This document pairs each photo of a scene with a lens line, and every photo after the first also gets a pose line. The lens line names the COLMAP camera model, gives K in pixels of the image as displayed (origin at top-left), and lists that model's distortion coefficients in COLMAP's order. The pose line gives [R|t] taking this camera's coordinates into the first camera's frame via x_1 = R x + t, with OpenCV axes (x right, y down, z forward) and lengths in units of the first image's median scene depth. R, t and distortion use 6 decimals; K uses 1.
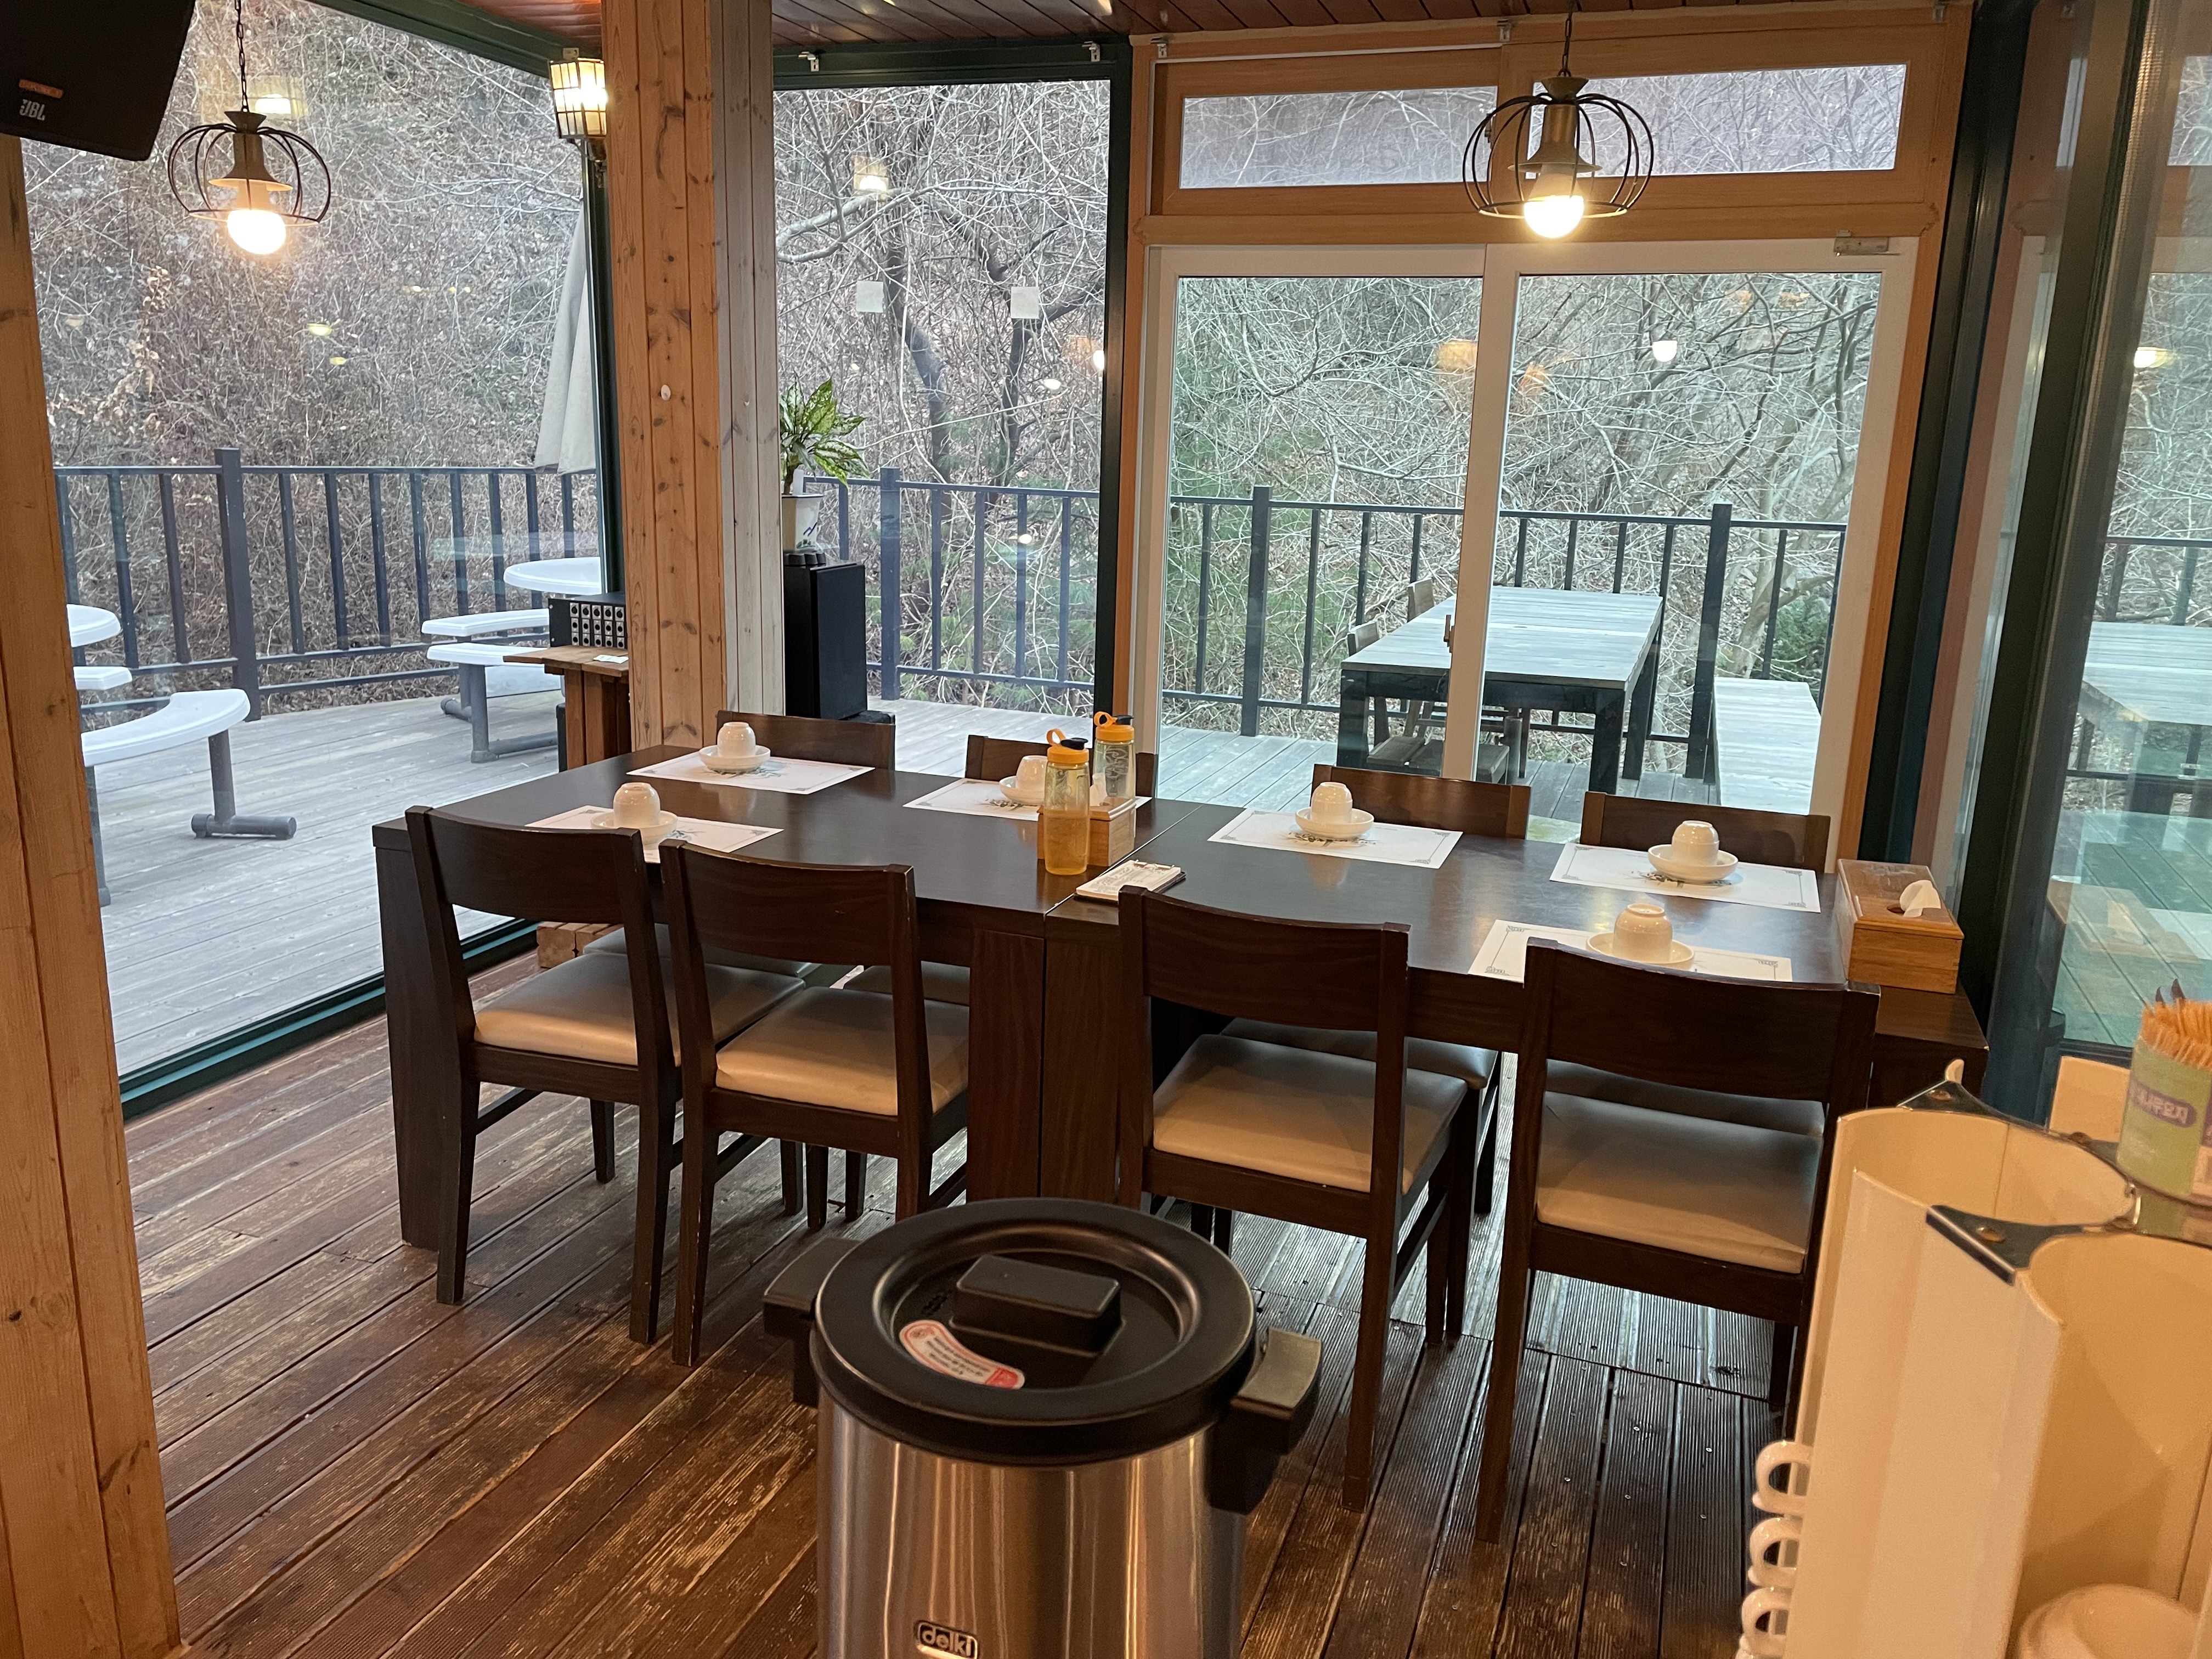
lens RADIAL K [[1740.2, 0, 1098.0], [0, 1740.2, 830.1], [0, 0, 1]] dist [0.047145, -0.103522]
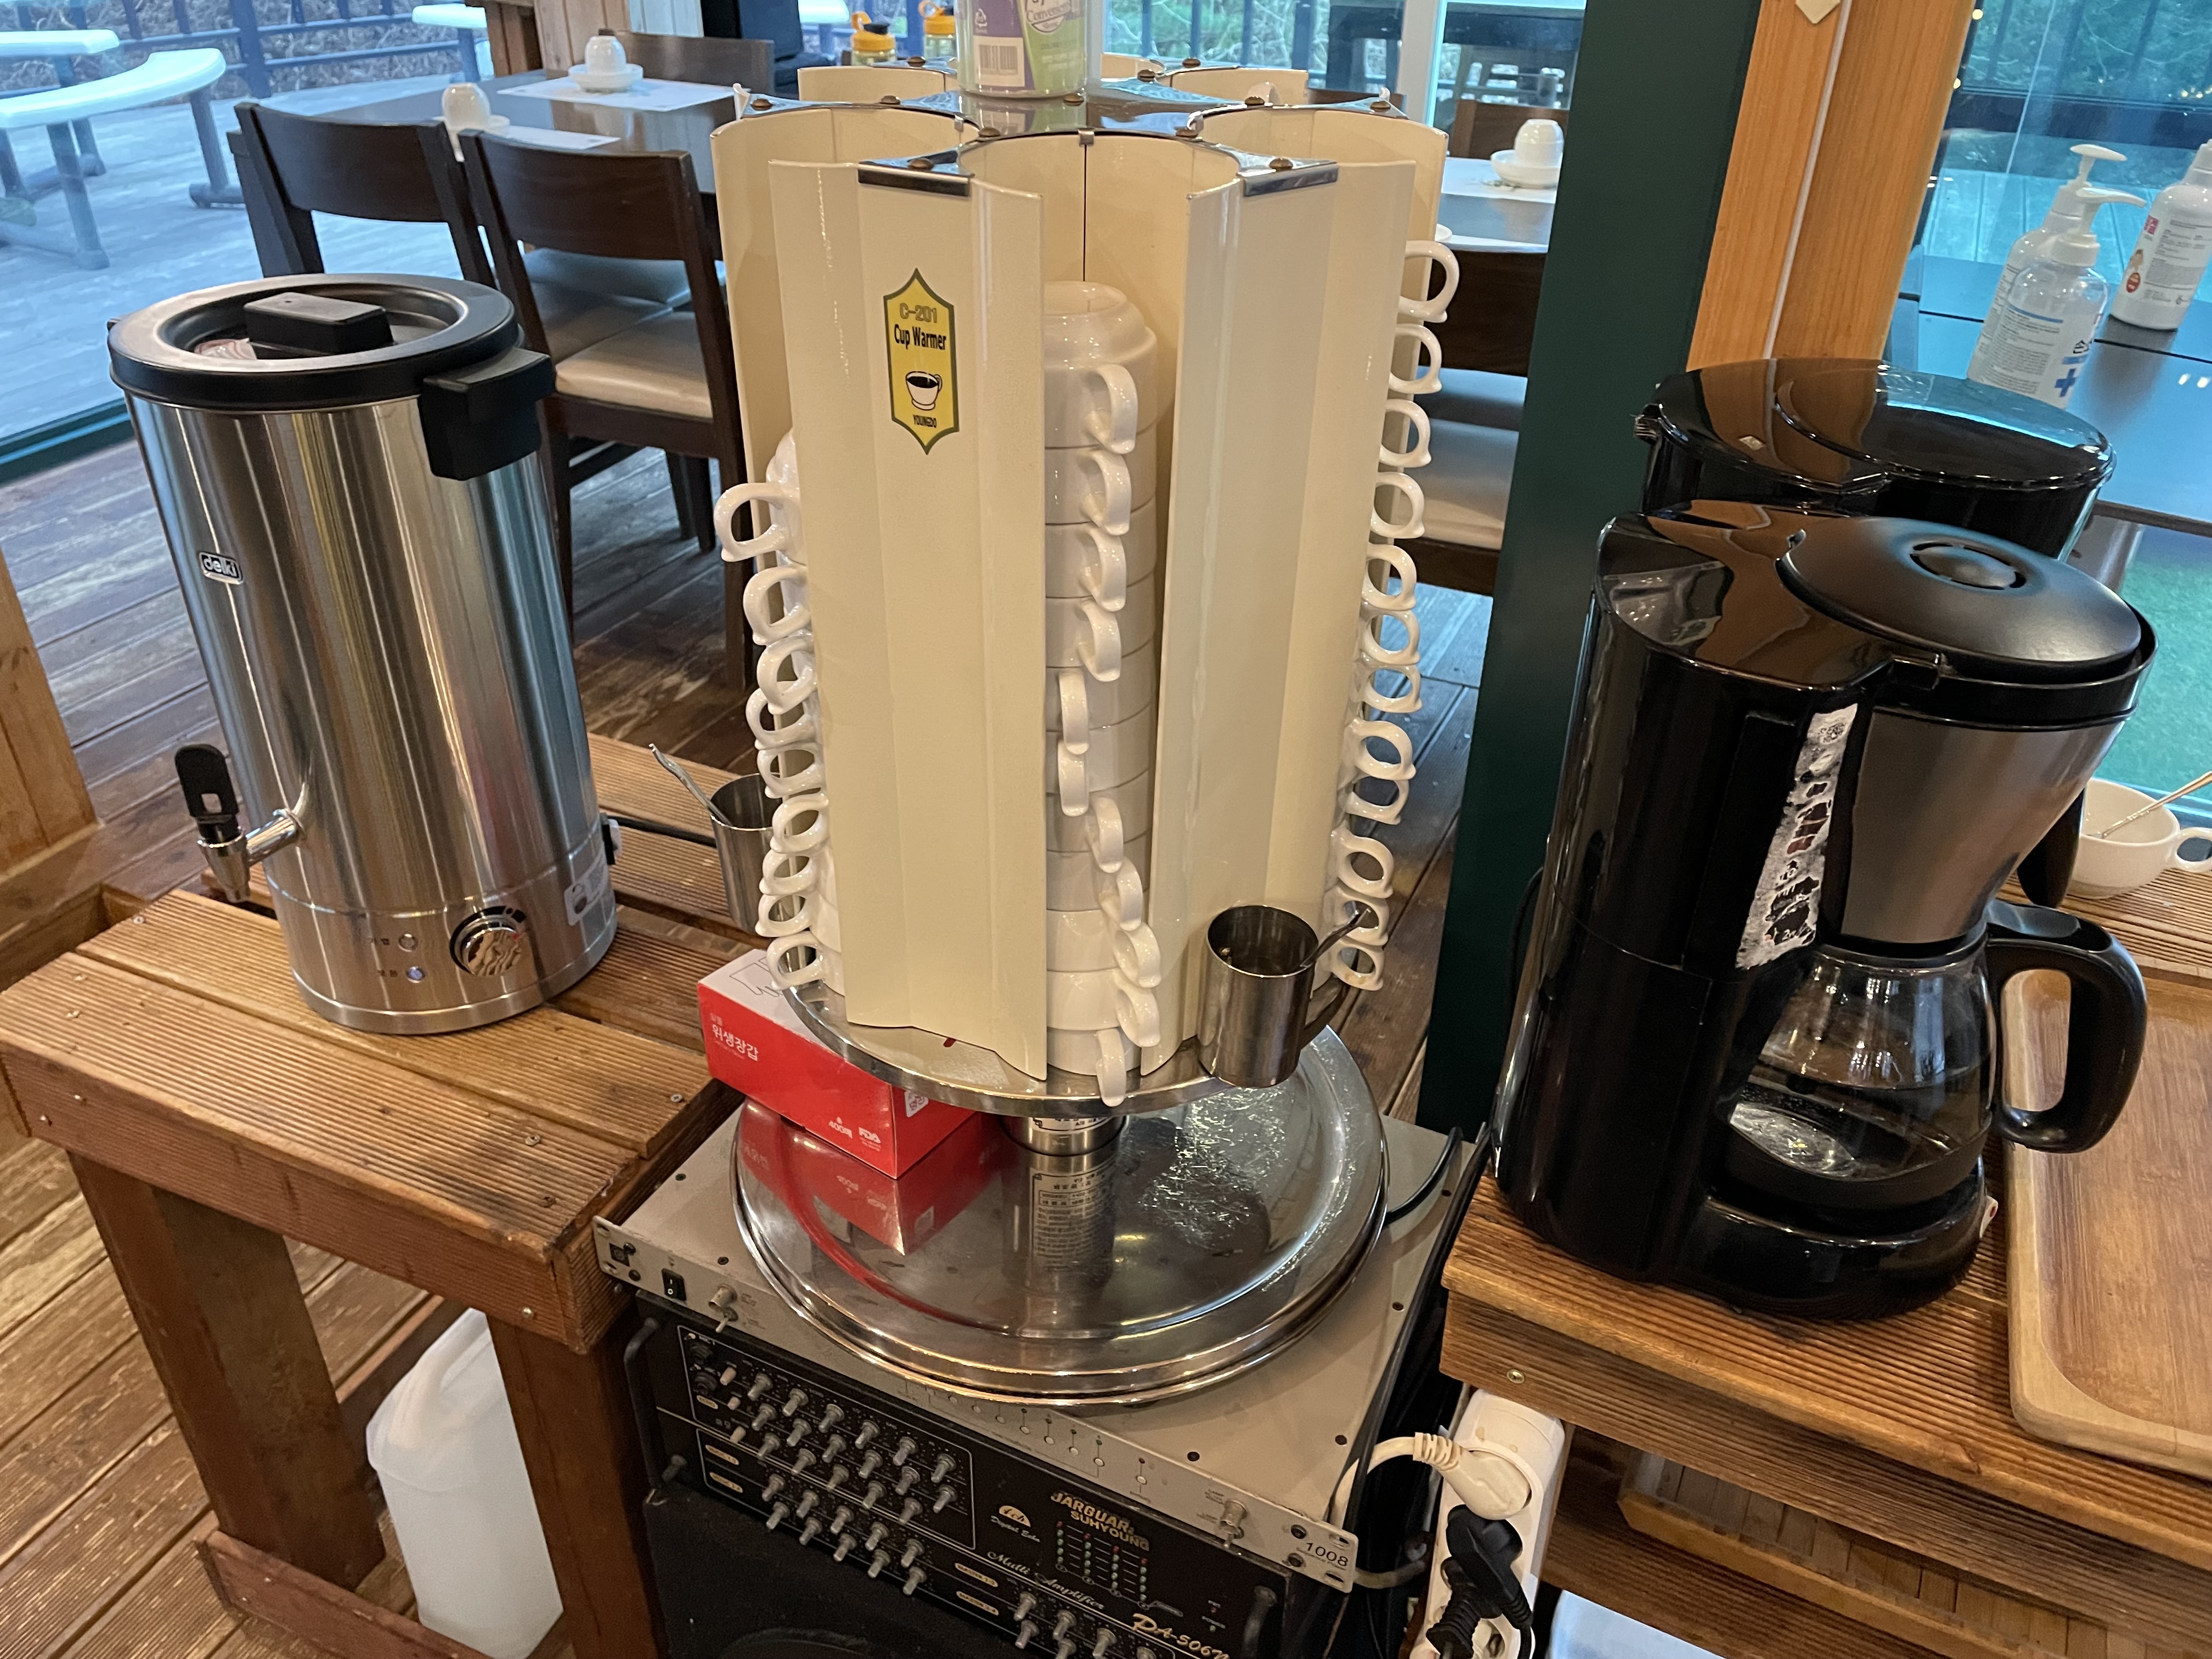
lens RADIAL K [[1660.6, 0, 1032.7], [0, 1660.6, 907.1], [0, 0, 1]] dist [0.086019, -0.076538]
pose [[0.994451, 0.033101, -0.099859, 0.185362], [0.004614, 0.934573, 0.355741, 0.074550], [0.105101, -0.354228, 0.929234, -0.049100]]
